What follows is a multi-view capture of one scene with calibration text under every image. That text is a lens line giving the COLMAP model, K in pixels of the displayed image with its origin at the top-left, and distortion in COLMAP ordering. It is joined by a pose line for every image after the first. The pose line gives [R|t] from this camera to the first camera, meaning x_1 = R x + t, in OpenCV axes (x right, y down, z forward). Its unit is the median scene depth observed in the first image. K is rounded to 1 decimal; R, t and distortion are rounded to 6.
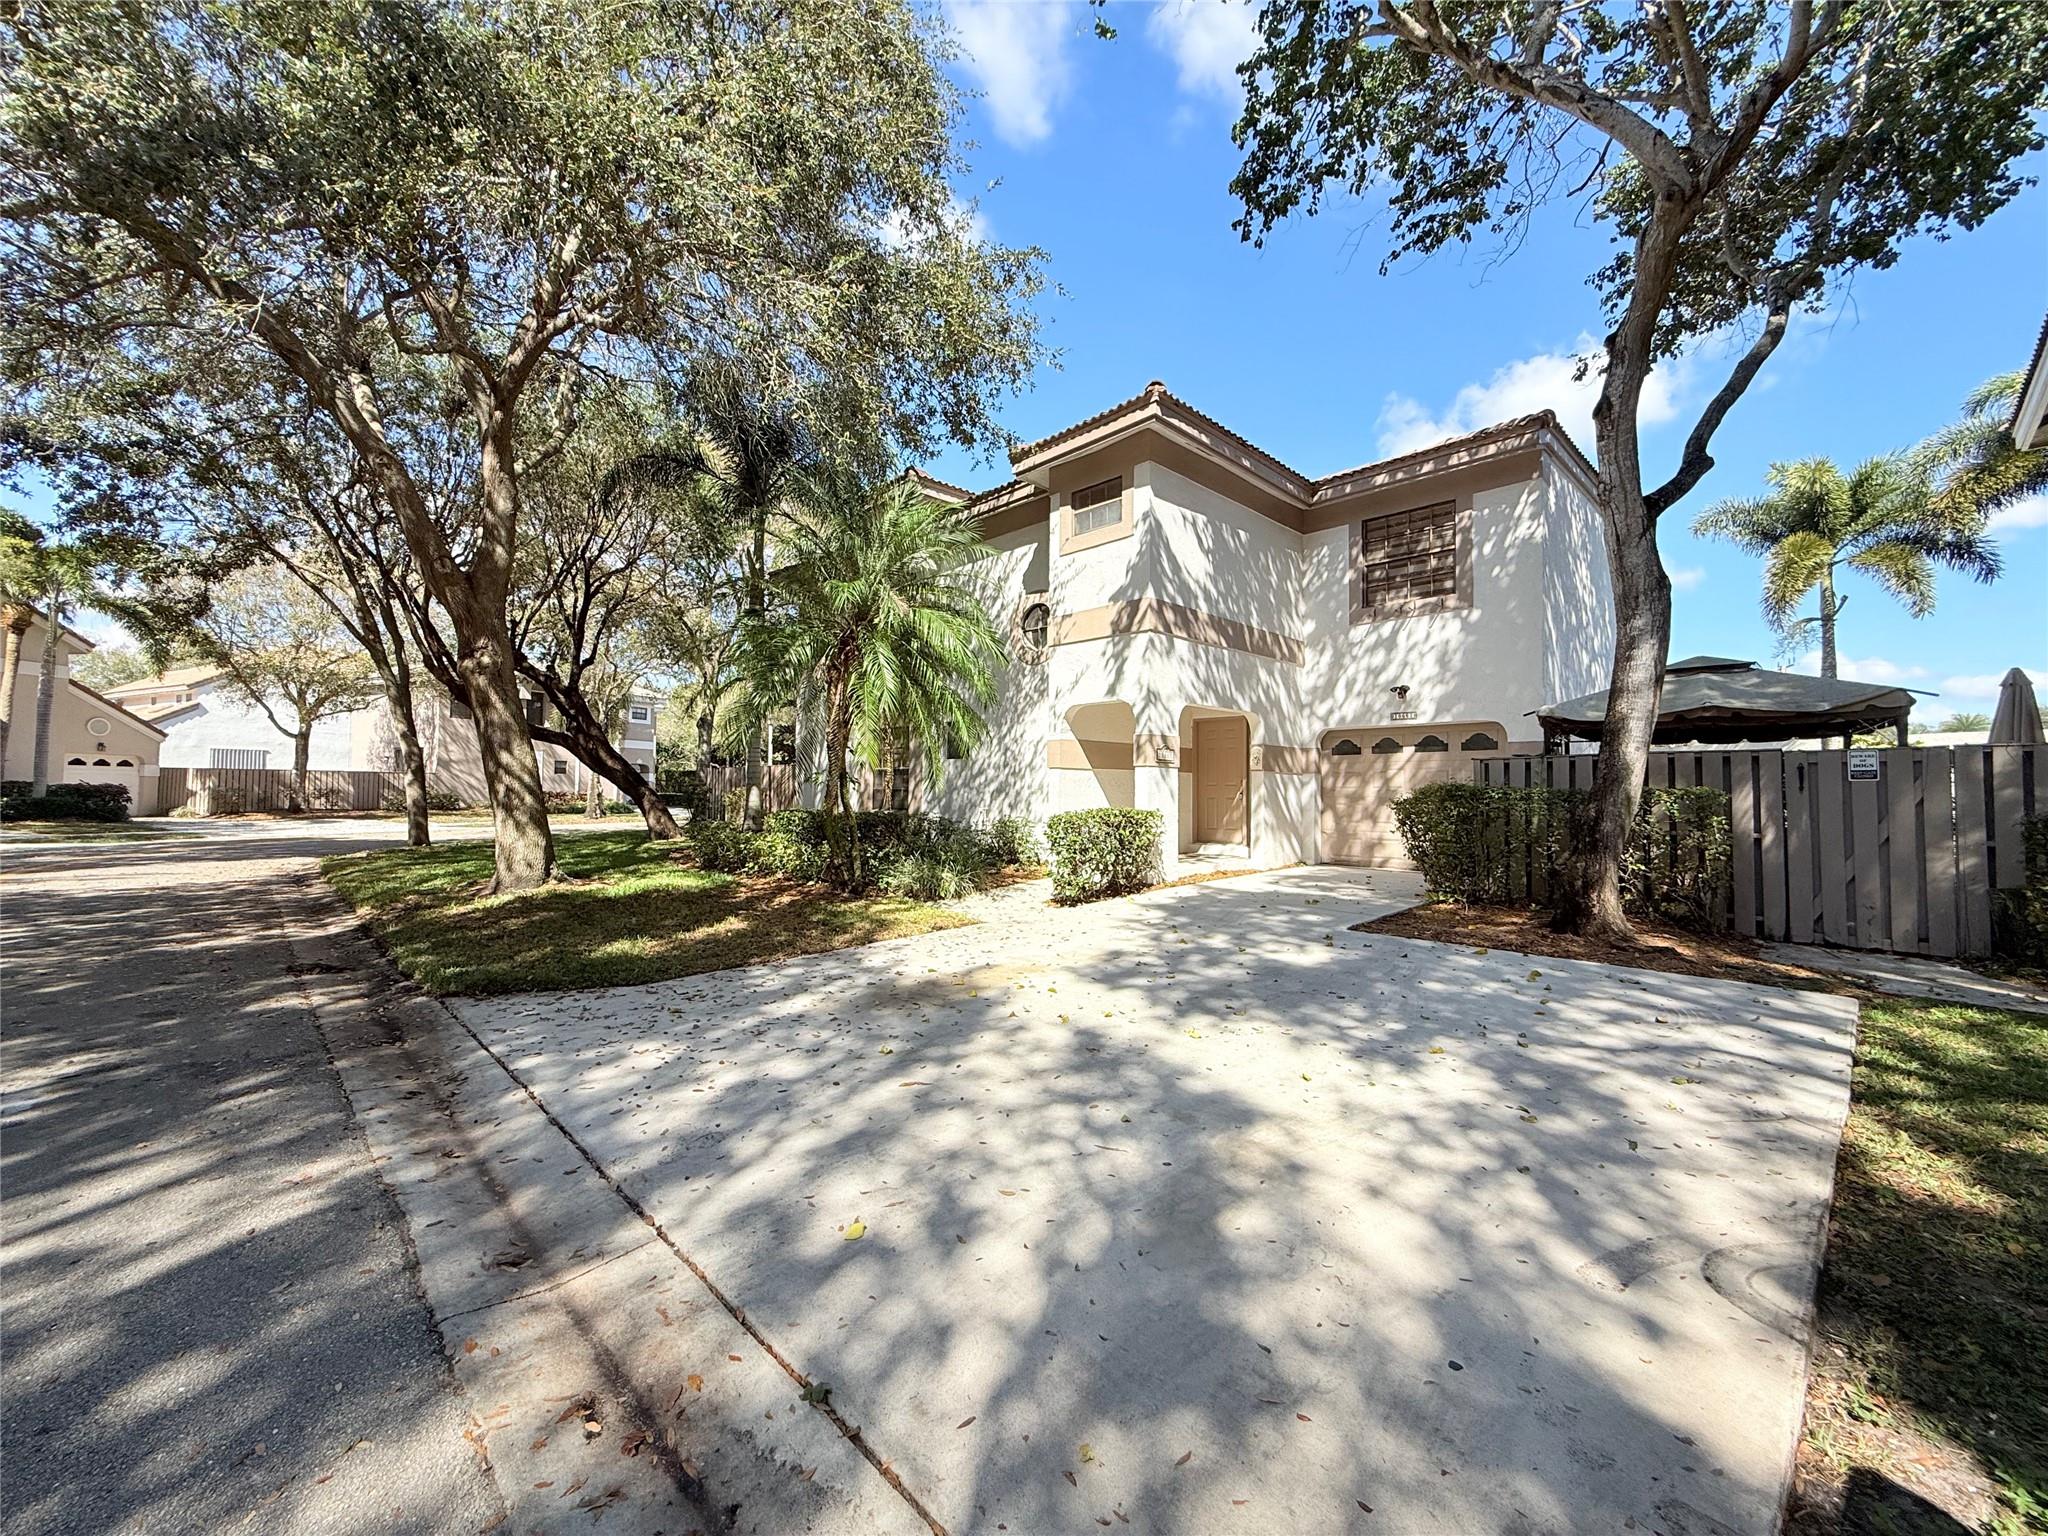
lens RADIAL K [[817.9, 0, 1020.4], [0, 817.9, 776.6], [0, 0, 1]] dist [-0.001345, 0.000317]
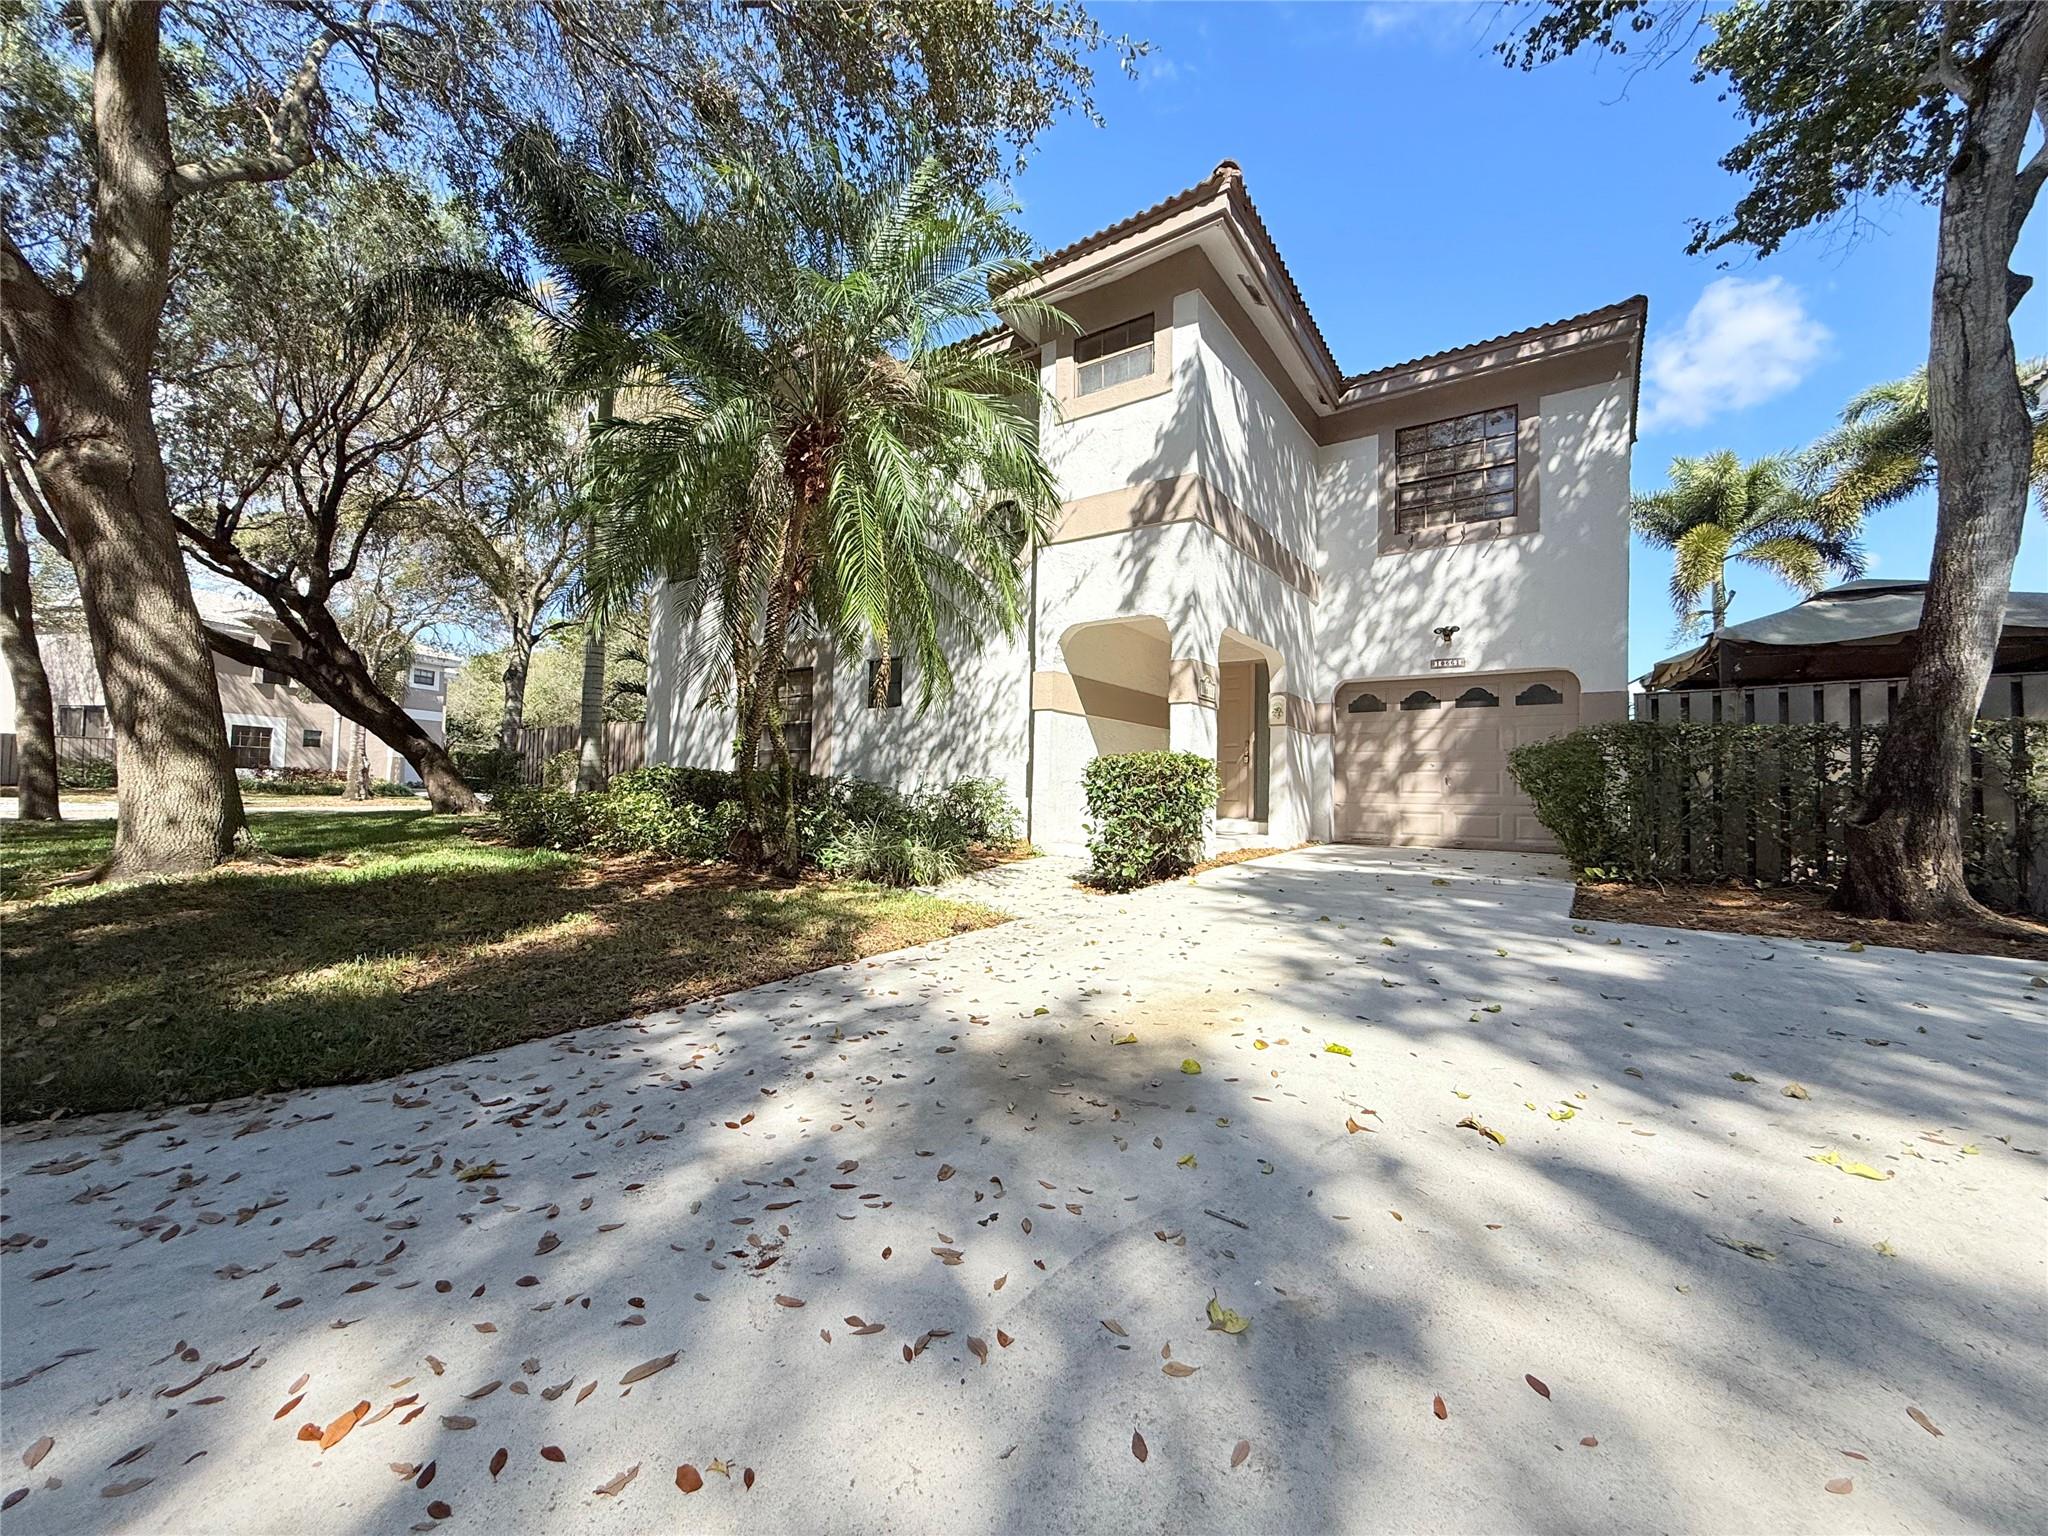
lens RADIAL K [[817.9, 0, 1026.2], [0, 817.9, 767.9], [0, 0, 1]] dist [-0.001345, 0.000317]
pose [[0.980284, 0.019555, 0.196624, -0.116720], [-0.017898, 0.999788, -0.010203, 0.050533], [-0.196782, 0.006483, 0.980426, 0.277171]]
